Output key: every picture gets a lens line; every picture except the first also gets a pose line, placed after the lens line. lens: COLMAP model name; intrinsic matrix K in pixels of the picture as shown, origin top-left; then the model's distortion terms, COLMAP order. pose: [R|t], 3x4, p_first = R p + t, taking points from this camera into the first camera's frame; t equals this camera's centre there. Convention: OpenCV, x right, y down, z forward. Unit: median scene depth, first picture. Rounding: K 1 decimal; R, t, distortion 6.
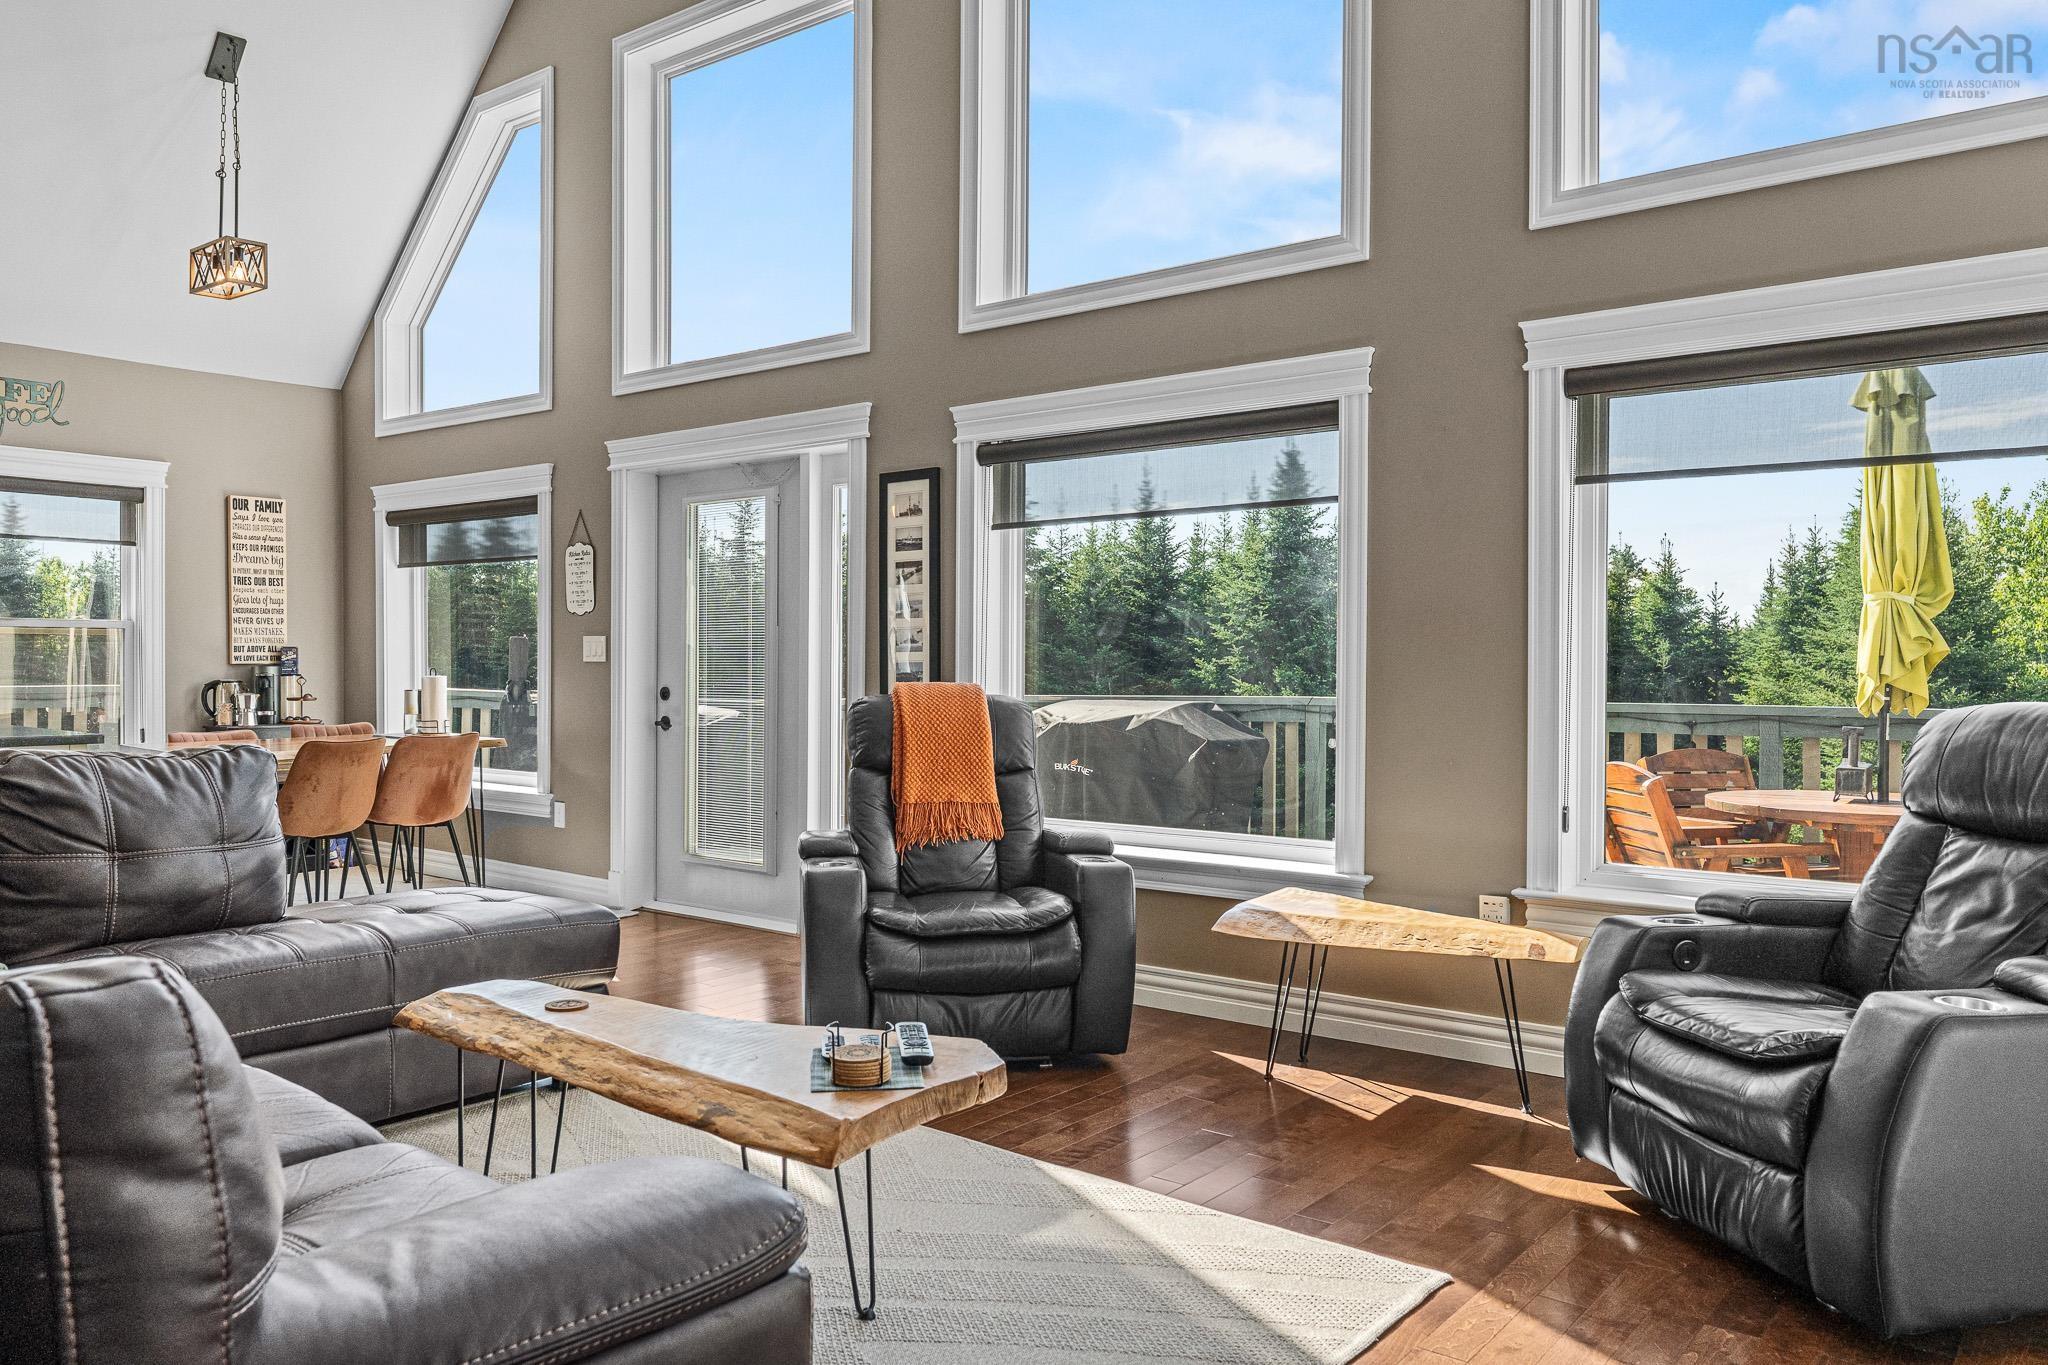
lens RADIAL K [[1465.0, 0, 1019.1], [0, 1465.0, 673.4], [0, 0, 1]] dist [0.000193, 0.000060]
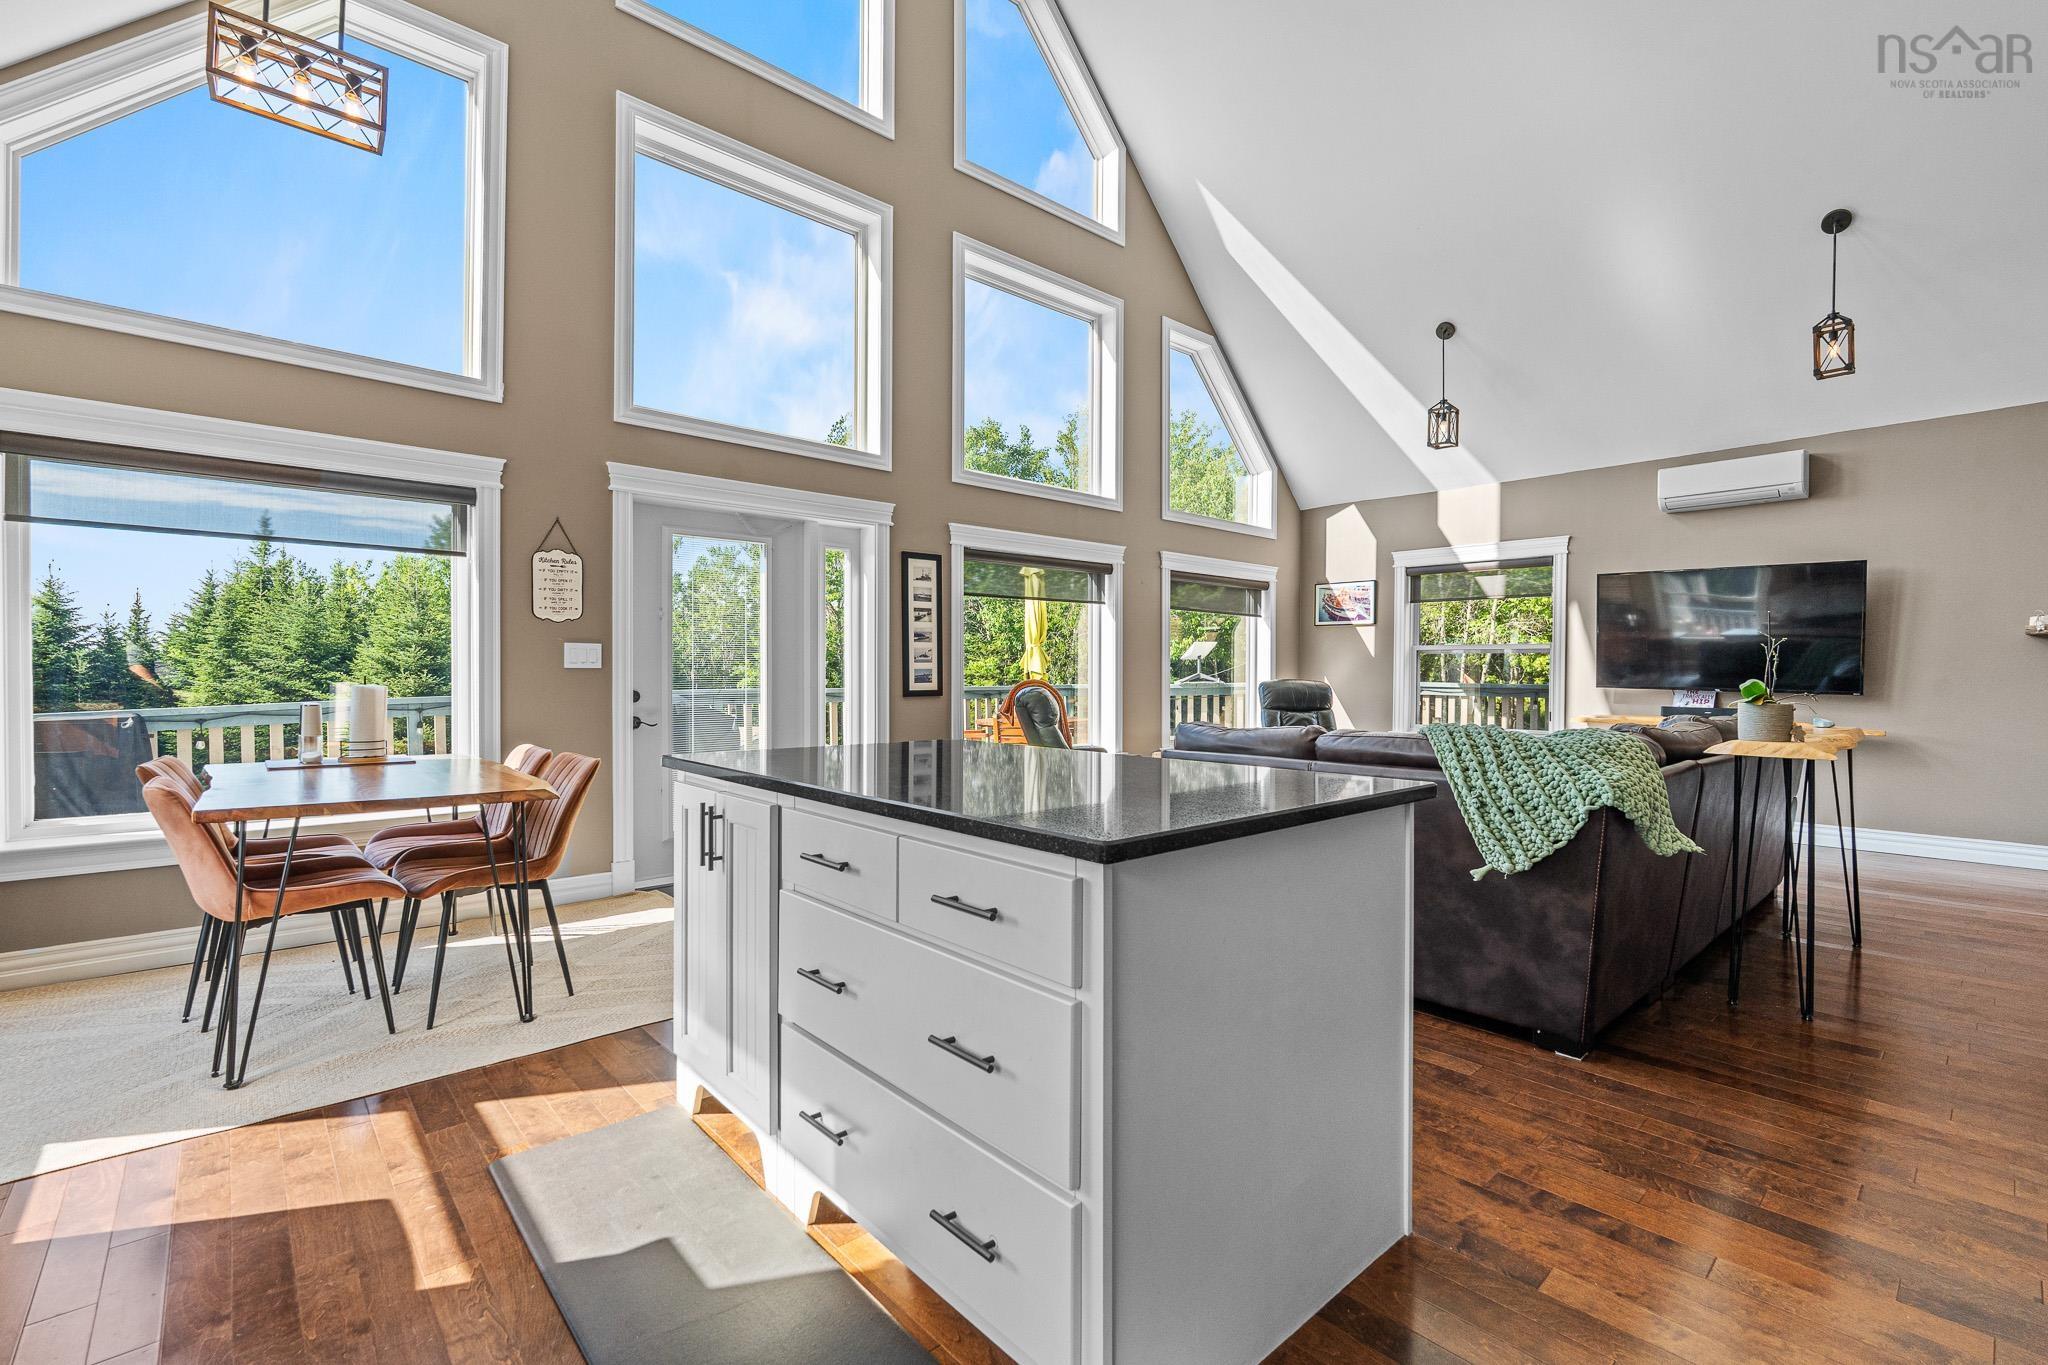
lens RADIAL K [[894.3, 0, 1019.5], [0, 894.3, 674.8], [0, 0, 1]] dist [-0.005873, 0.000567]
pose [[0.169871, -0.006665, 0.985444, -0.887175], [0.006182, 0.999965, 0.005697, -0.004951], [-0.985447, 0.005124, 0.169906, 0.605282]]
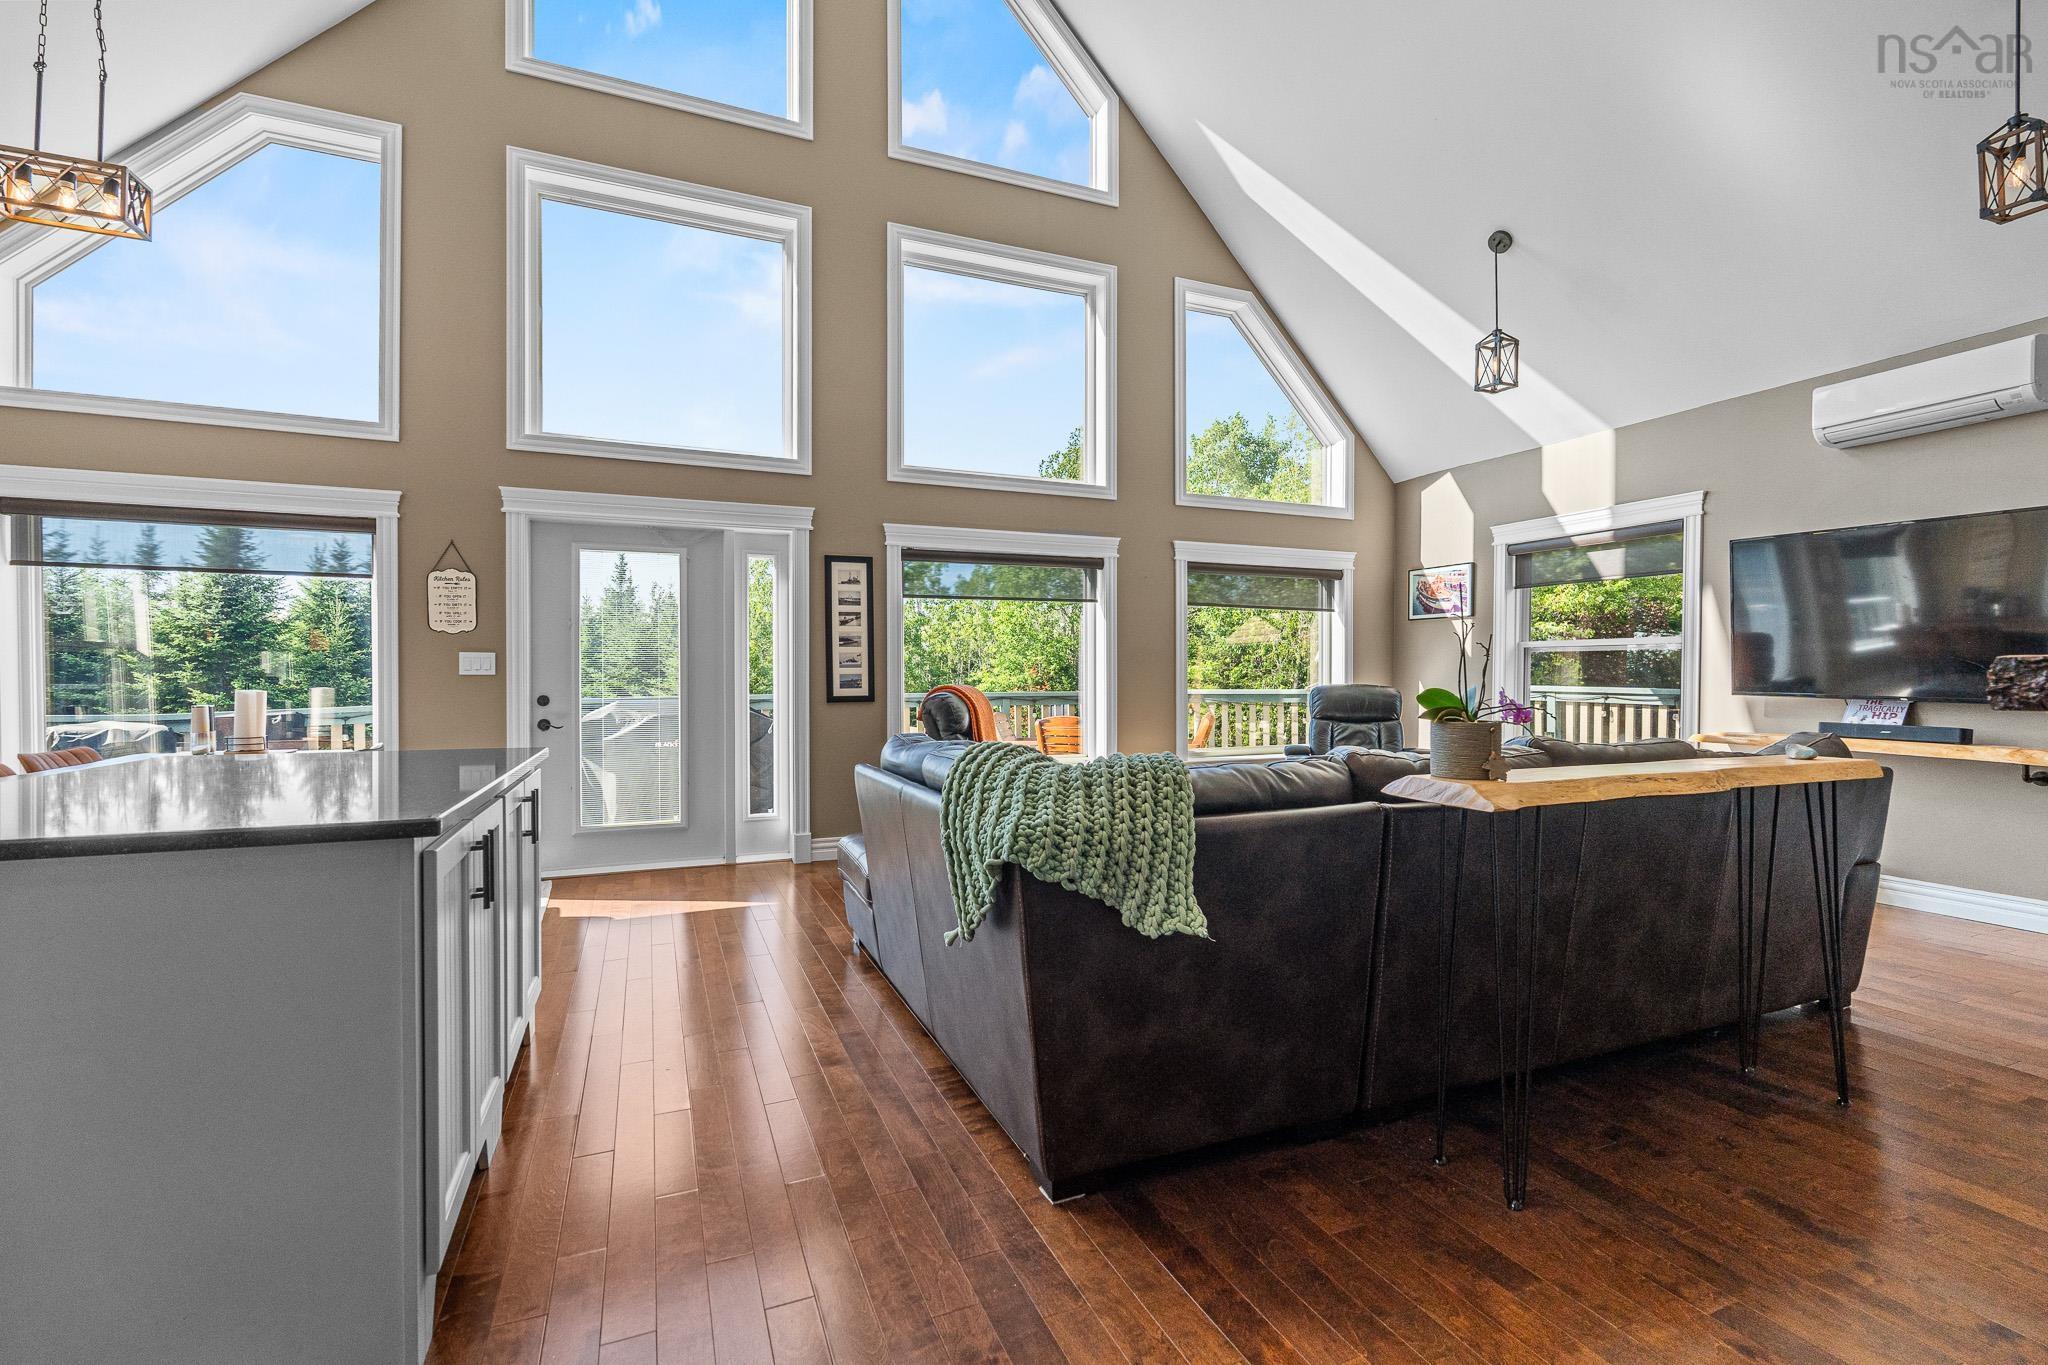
lens RADIAL K [[891.3, 0, 1020.1], [0, 891.3, 683.8], [0, 0, 1]] dist [-0.006332, 0.000596]
pose [[0.483005, -0.012023, 0.875535, -0.715841], [0.010125, 0.999916, 0.008146, -0.002384], [-0.875559, 0.004930, 0.483086, 0.299484]]
